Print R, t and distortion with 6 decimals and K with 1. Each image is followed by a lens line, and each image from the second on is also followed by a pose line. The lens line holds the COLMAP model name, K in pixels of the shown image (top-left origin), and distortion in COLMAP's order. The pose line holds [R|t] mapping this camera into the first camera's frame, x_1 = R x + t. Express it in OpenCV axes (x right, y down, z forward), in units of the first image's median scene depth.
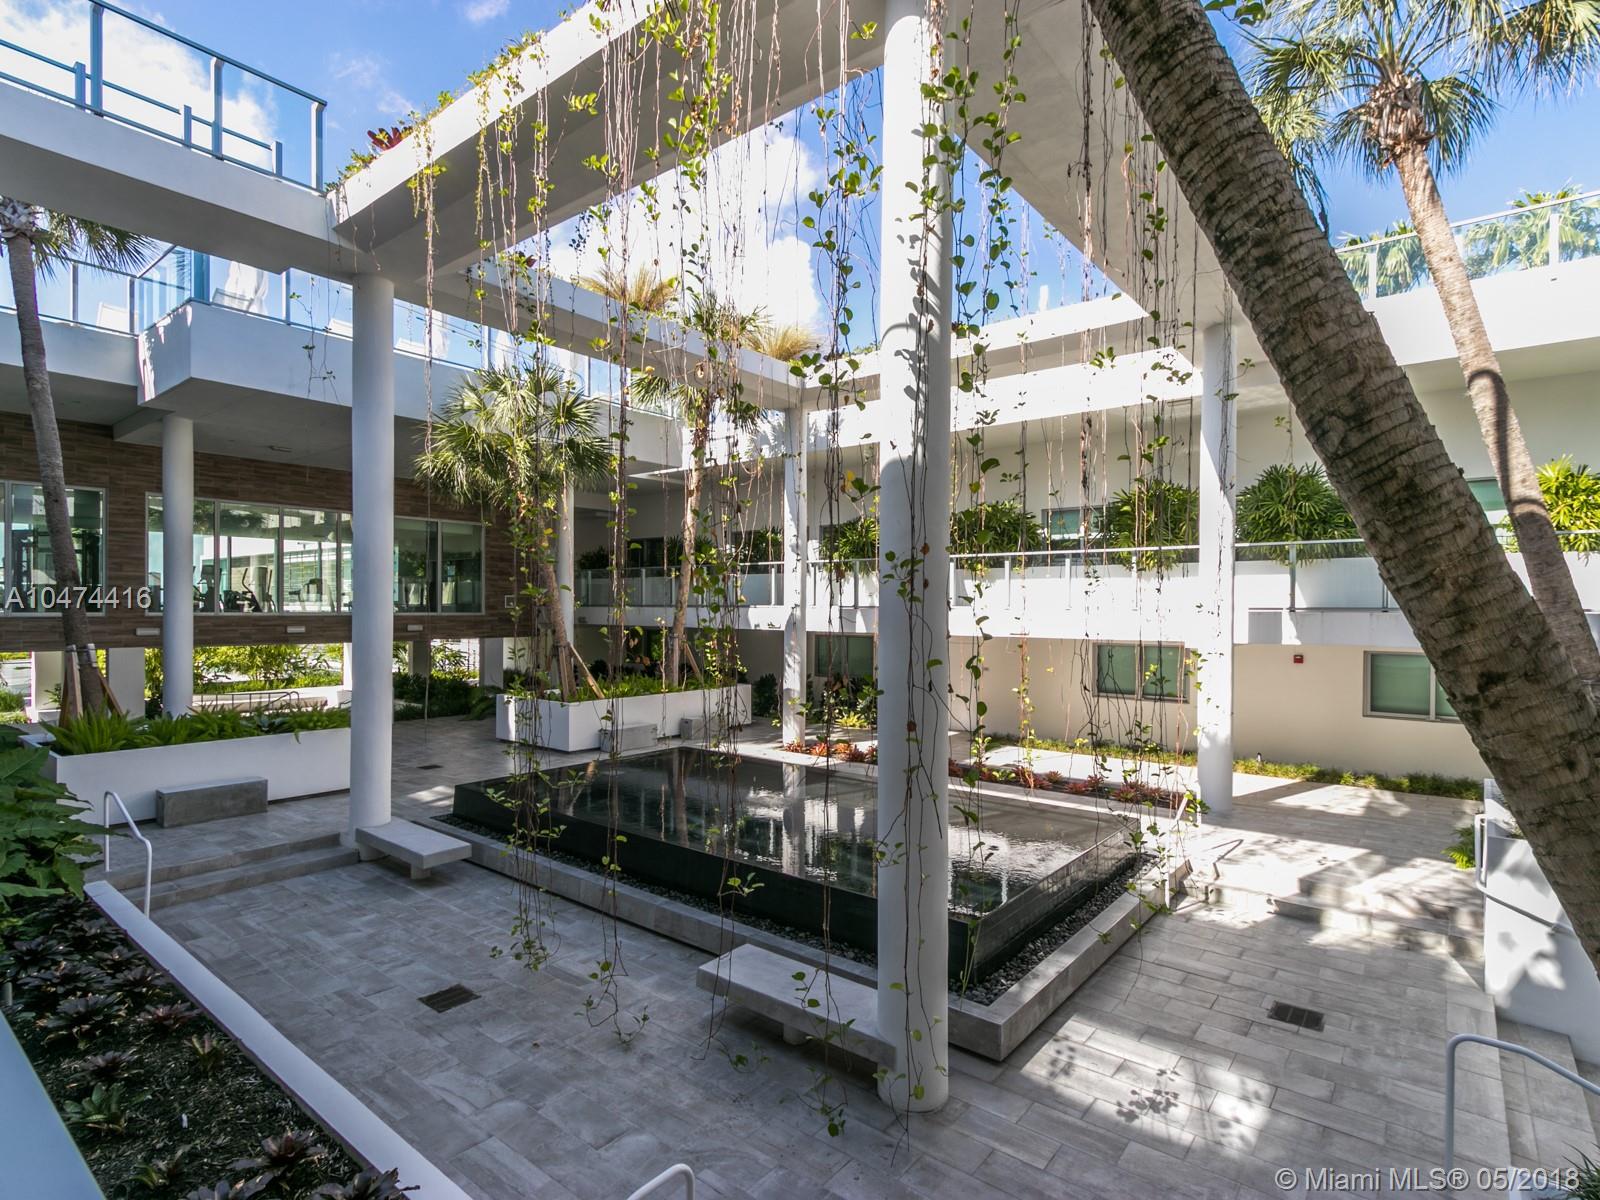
lens RADIAL K [[809.4, 0, 824.3], [0, 809.4, 611.0], [0, 0, 1]] dist [-0.000065, 0.000389]
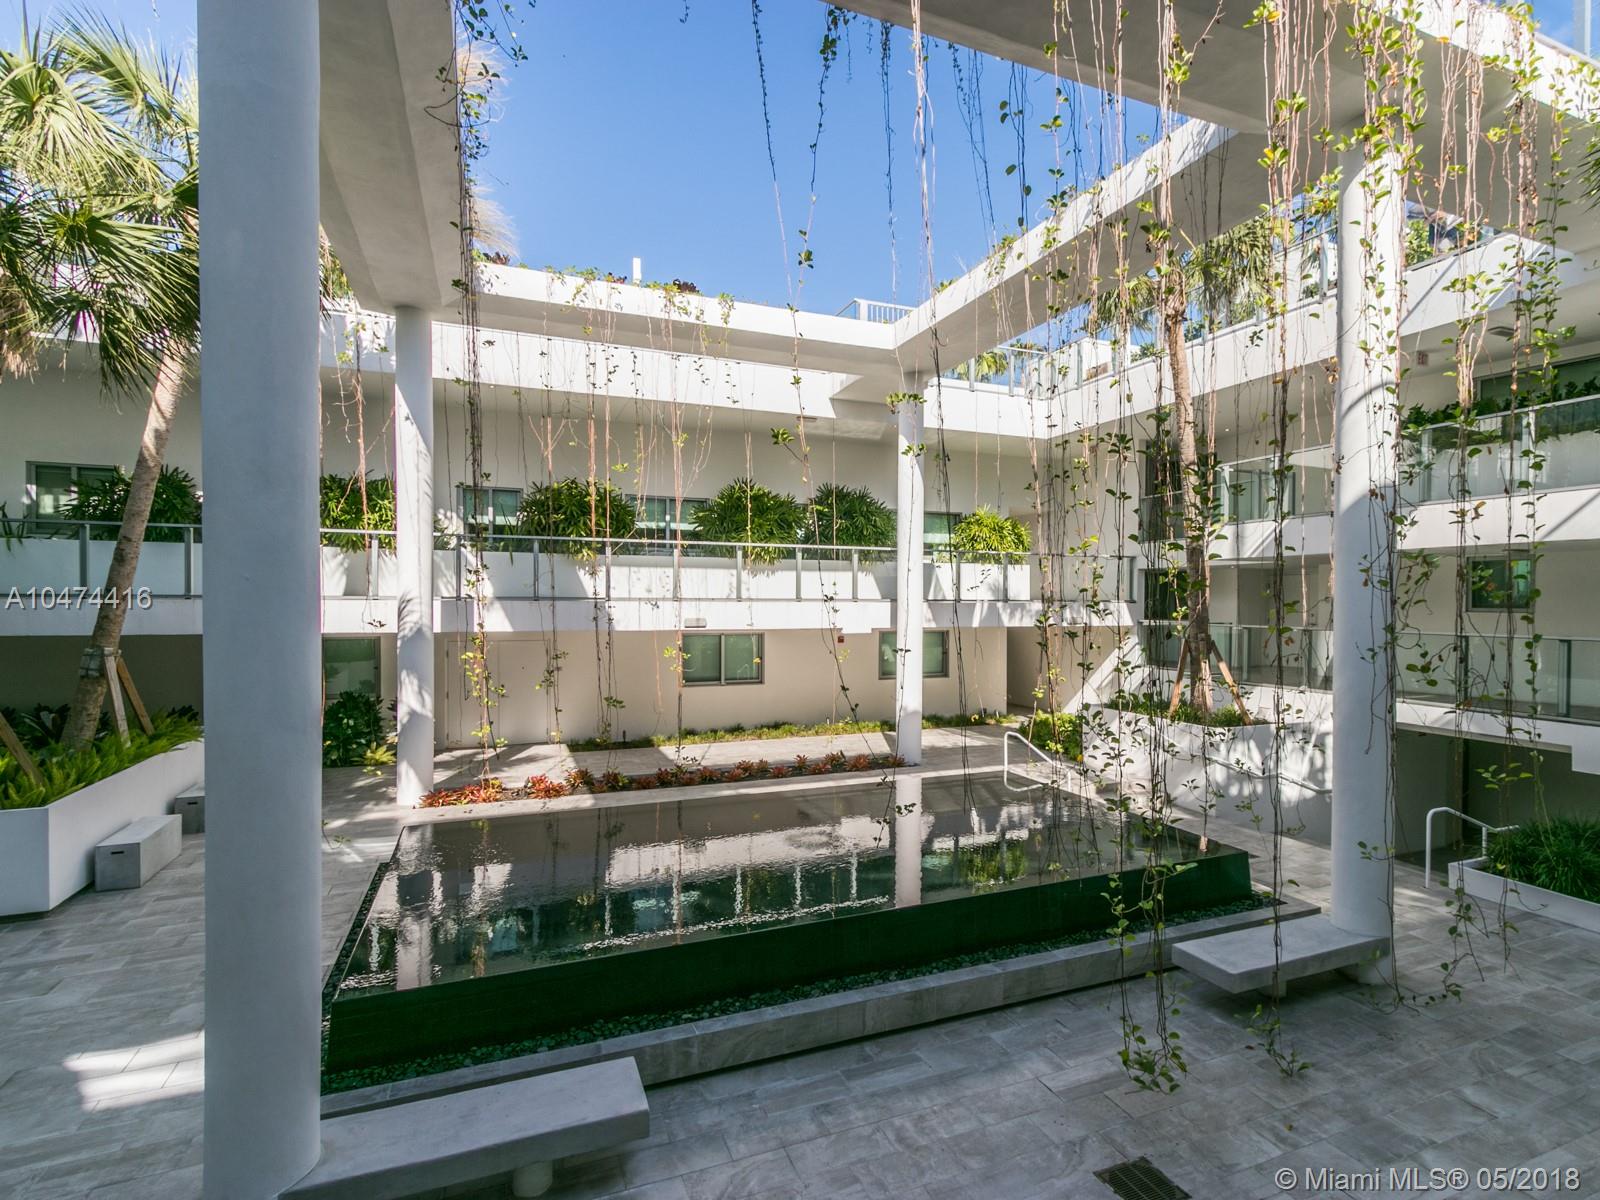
lens RADIAL K [[809.4, 0, 824.3], [0, 809.4, 611.0], [0, 0, 1]] dist [-0.000065, 0.000389]
pose [[0.495168, -0.015220, 0.868664, -0.467727], [0.001052, 0.999856, 0.016919, -0.005607], [-0.868797, -0.007464, 0.495113, 0.356869]]
